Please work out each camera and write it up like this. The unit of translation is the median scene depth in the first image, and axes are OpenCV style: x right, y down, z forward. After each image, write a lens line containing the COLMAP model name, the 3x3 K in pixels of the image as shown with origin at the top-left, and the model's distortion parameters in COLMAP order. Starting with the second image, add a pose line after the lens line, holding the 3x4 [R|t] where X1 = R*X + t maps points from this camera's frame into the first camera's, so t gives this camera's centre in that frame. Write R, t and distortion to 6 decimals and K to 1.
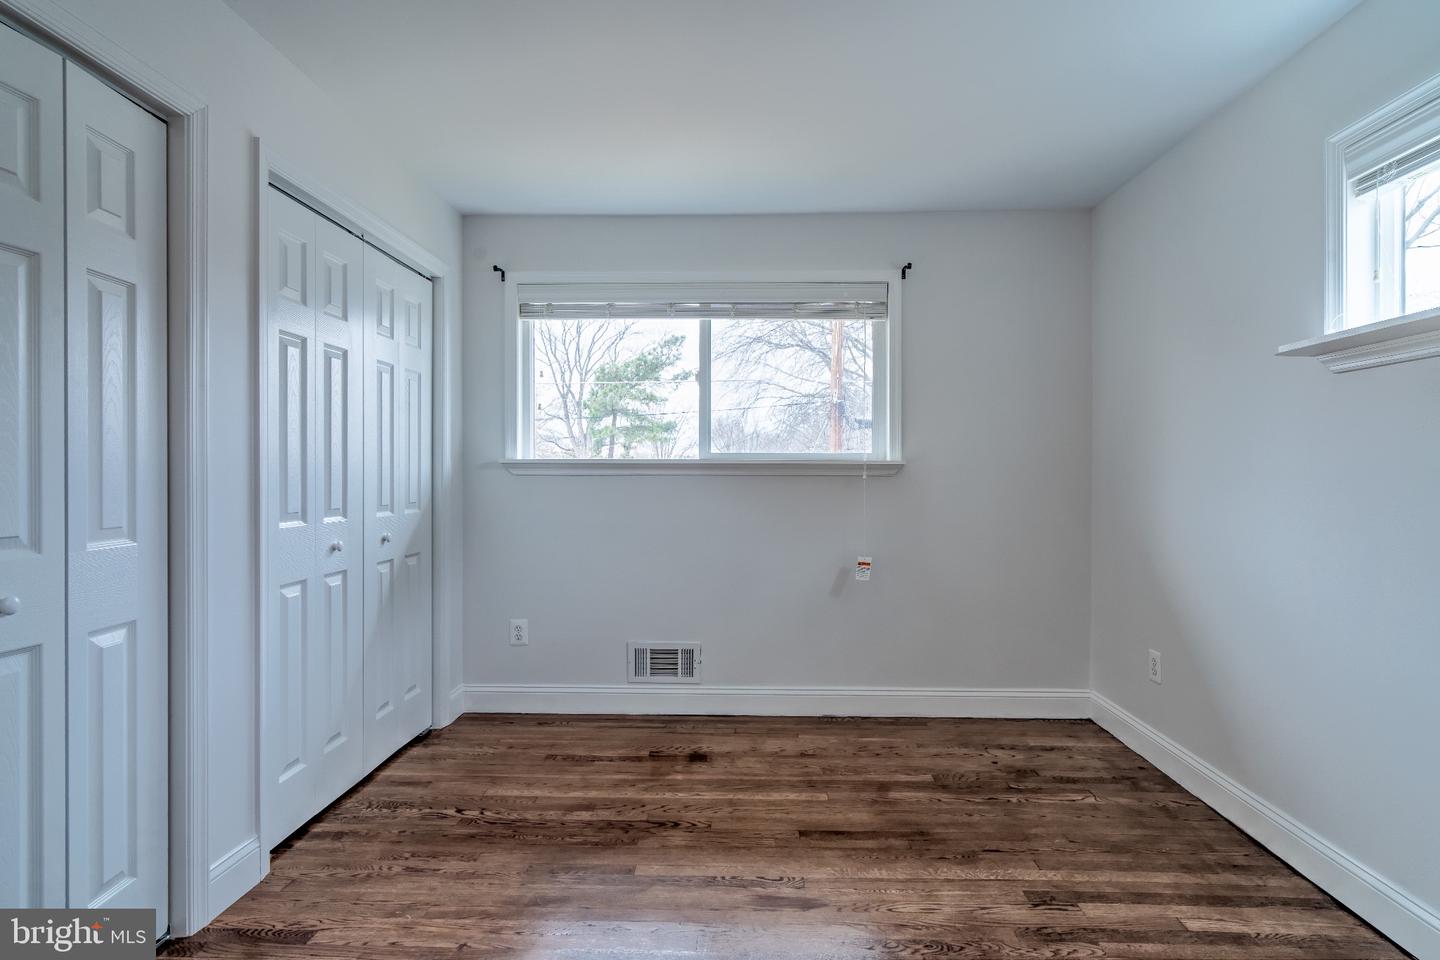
lens RADIAL K [[725.6, 0, 767.6], [0, 725.6, 476.1], [0, 0, 1]] dist [-0.000210, -0.000535]
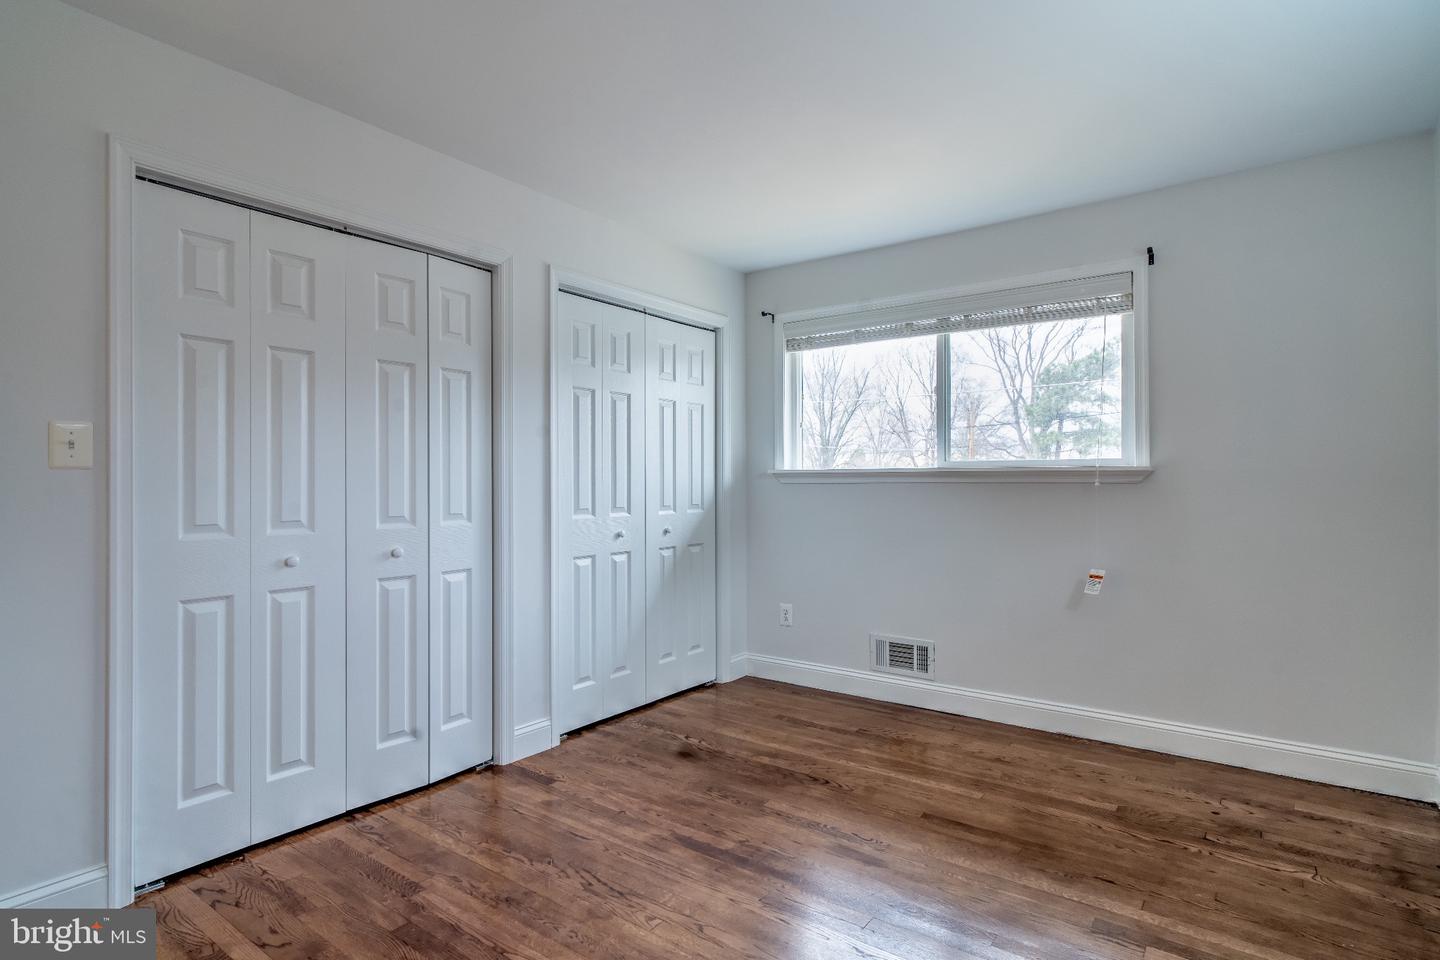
lens RADIAL K [[748.1, 0, 784.0], [0, 748.1, 481.0], [0, 0, 1]] dist [0.000057, -0.000243]
pose [[0.833456, -0.004336, -0.552569, 0.398911], [0.001593, 0.999984, -0.005445, 0.002193], [0.552583, 0.003658, 0.833450, -0.033670]]
